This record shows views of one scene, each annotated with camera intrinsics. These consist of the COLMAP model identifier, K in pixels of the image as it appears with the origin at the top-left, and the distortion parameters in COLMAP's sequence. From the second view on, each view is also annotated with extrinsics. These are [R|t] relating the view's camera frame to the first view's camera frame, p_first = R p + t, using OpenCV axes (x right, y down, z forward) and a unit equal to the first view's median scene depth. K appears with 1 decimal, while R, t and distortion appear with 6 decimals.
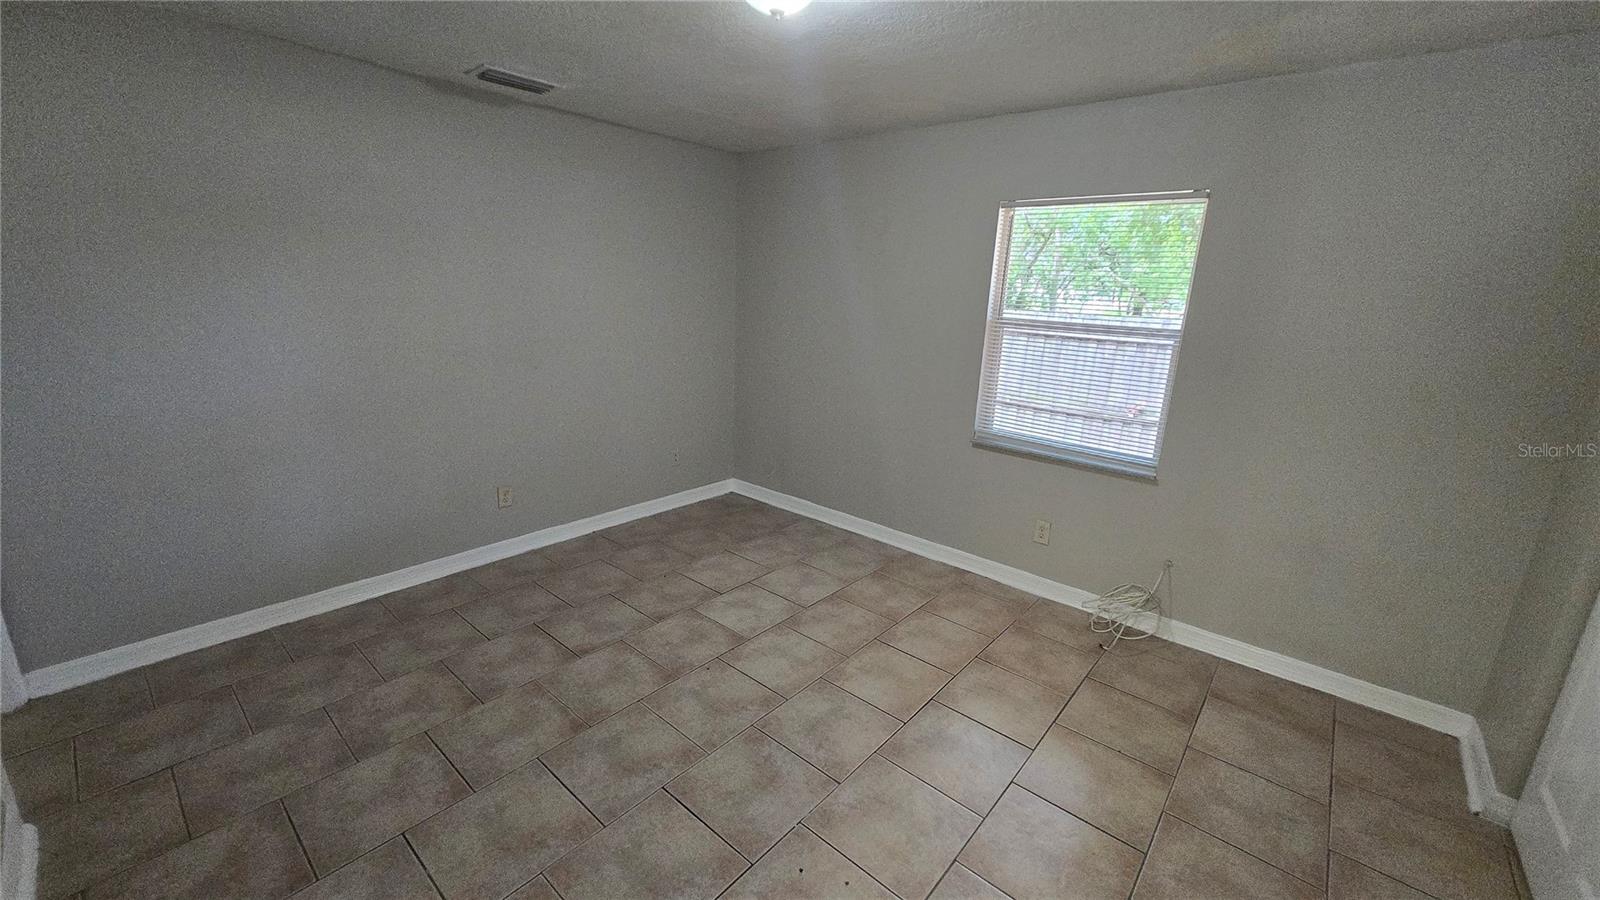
lens RADIAL K [[630.7, 0, 795.3], [0, 630.7, 445.1], [0, 0, 1]] dist [0.003716, -0.000097]
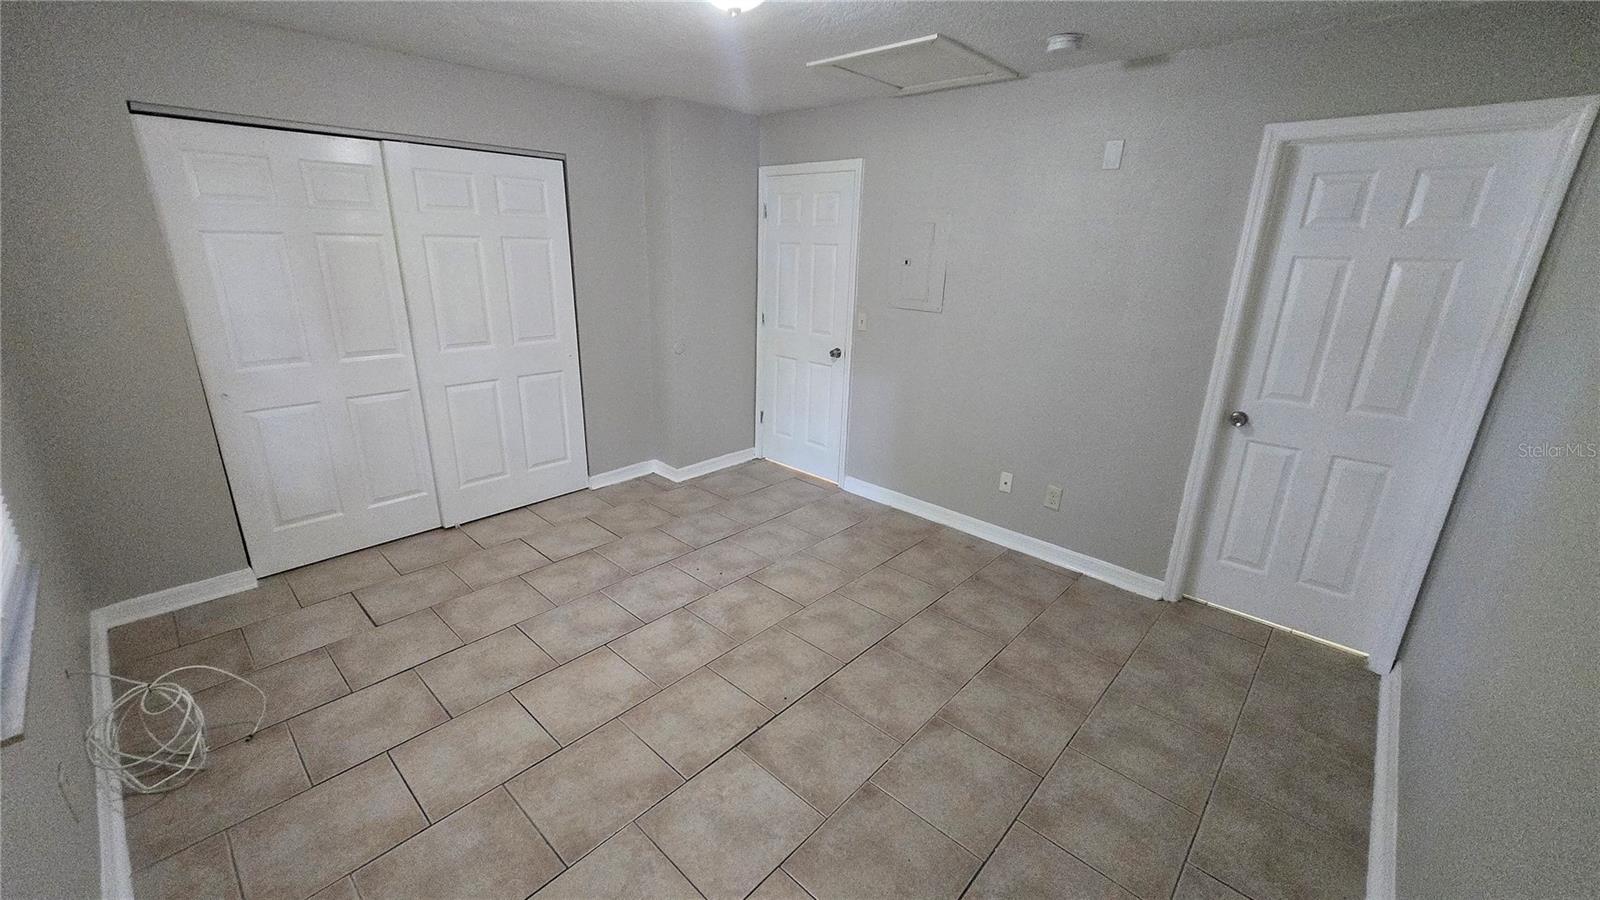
lens RADIAL K [[630.7, 0, 795.3], [0, 630.7, 445.1], [0, 0, 1]] dist [0.003716, -0.000097]
pose [[-0.997425, -0.069824, 0.016391, -0.148001], [-0.050070, 0.841519, 0.537902, -0.453467], [-0.051352, 0.535696, -0.842848, 1.632774]]
